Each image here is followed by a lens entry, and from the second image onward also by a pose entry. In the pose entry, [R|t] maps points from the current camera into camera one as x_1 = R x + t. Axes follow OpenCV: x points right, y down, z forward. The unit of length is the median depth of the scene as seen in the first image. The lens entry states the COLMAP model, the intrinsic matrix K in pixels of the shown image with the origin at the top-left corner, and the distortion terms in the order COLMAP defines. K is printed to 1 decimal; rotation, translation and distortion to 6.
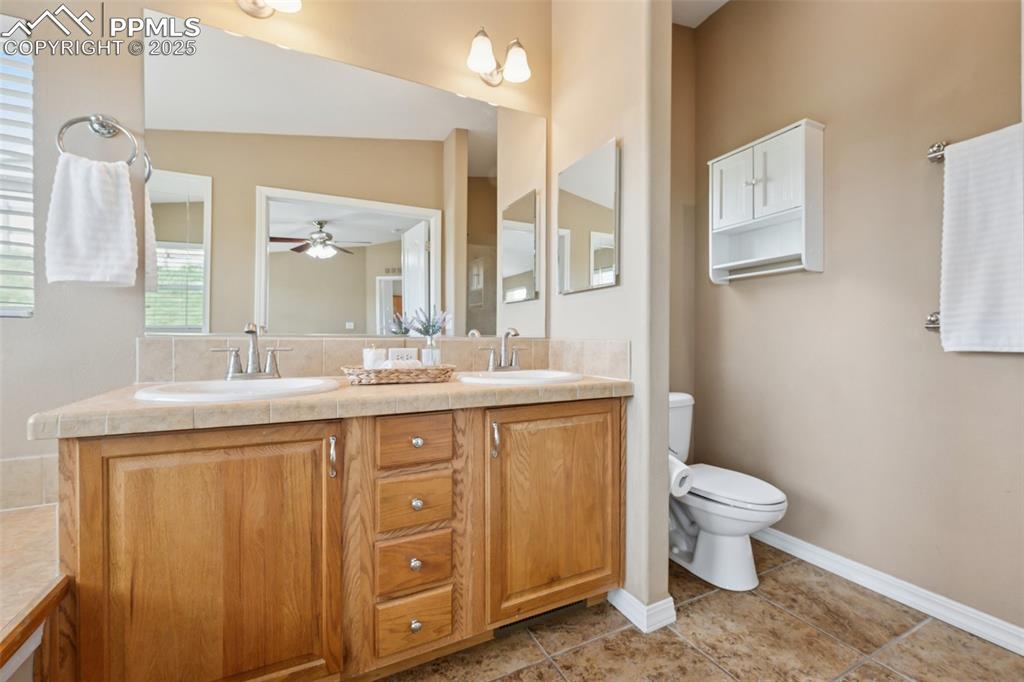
lens RADIAL K [[423.3, 0, 515.6], [0, 423.3, 342.9], [0, 0, 1]] dist [-0.000285, 0.000020]
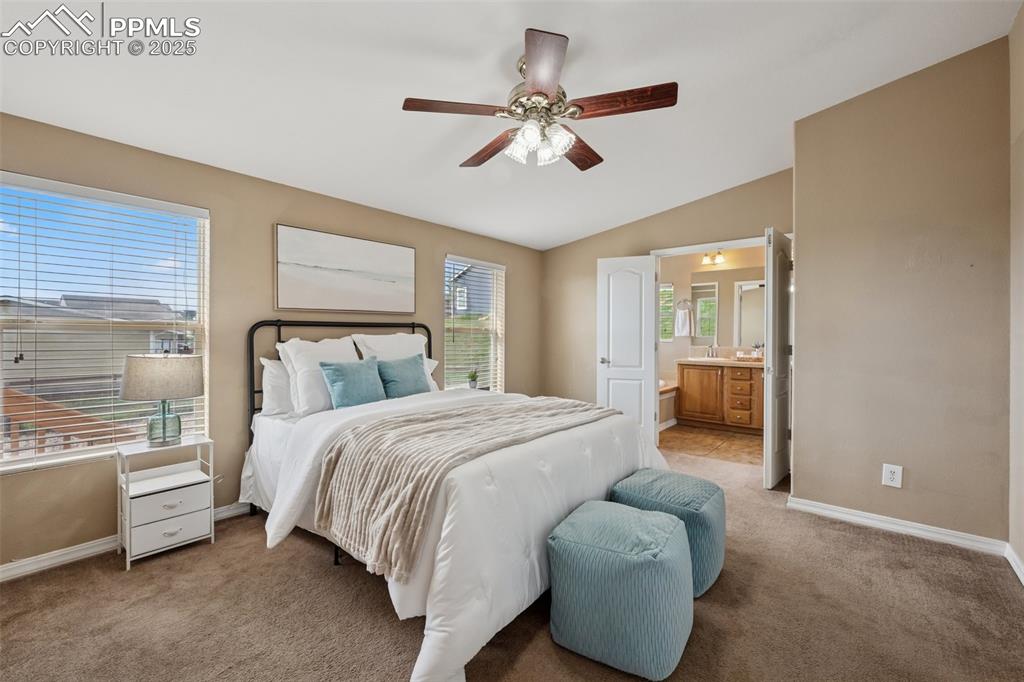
lens RADIAL K [[423.4, 0, 511.4], [0, 423.4, 338.3], [0, 0, 1]] dist [0.000000, 0.000020]
pose [[0.391205, 0.009331, -0.920256, 2.581389], [-0.011745, 0.999918, 0.005146, -0.110909], [0.920228, 0.008796, 0.391283, -2.579144]]
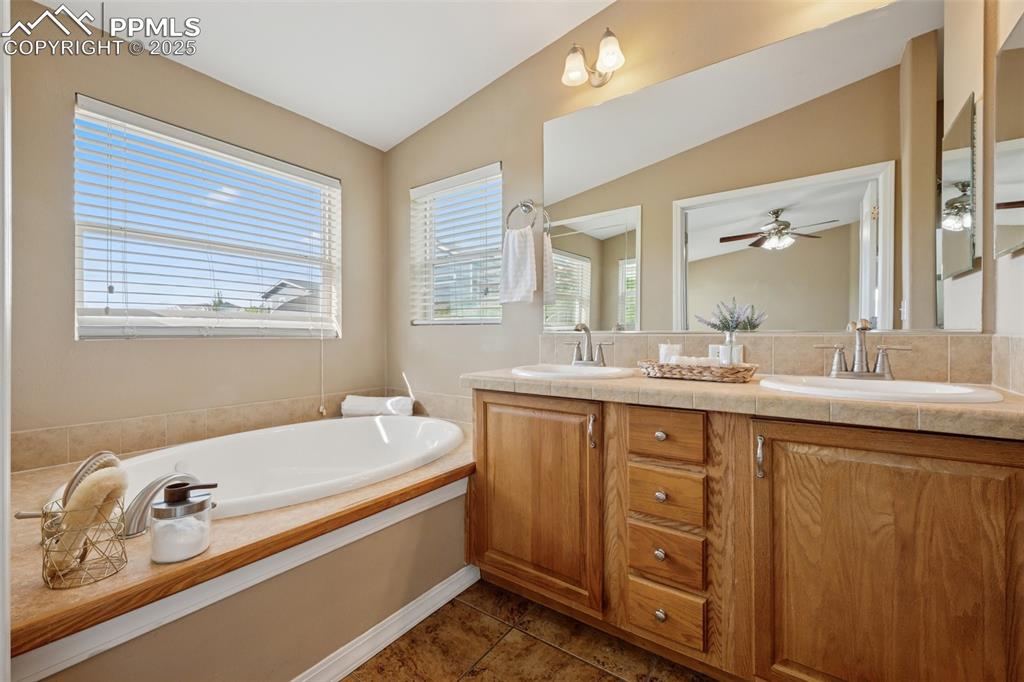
lens RADIAL K [[423.4, 0, 511.4], [0, 423.4, 338.3], [0, 0, 1]] dist [0.000000, 0.000020]
pose [[0.464430, 0.003520, -0.885603, 0.465385], [-0.005700, 0.999983, 0.000986, -0.000217], [0.885591, 0.004590, 0.464442, 0.187441]]
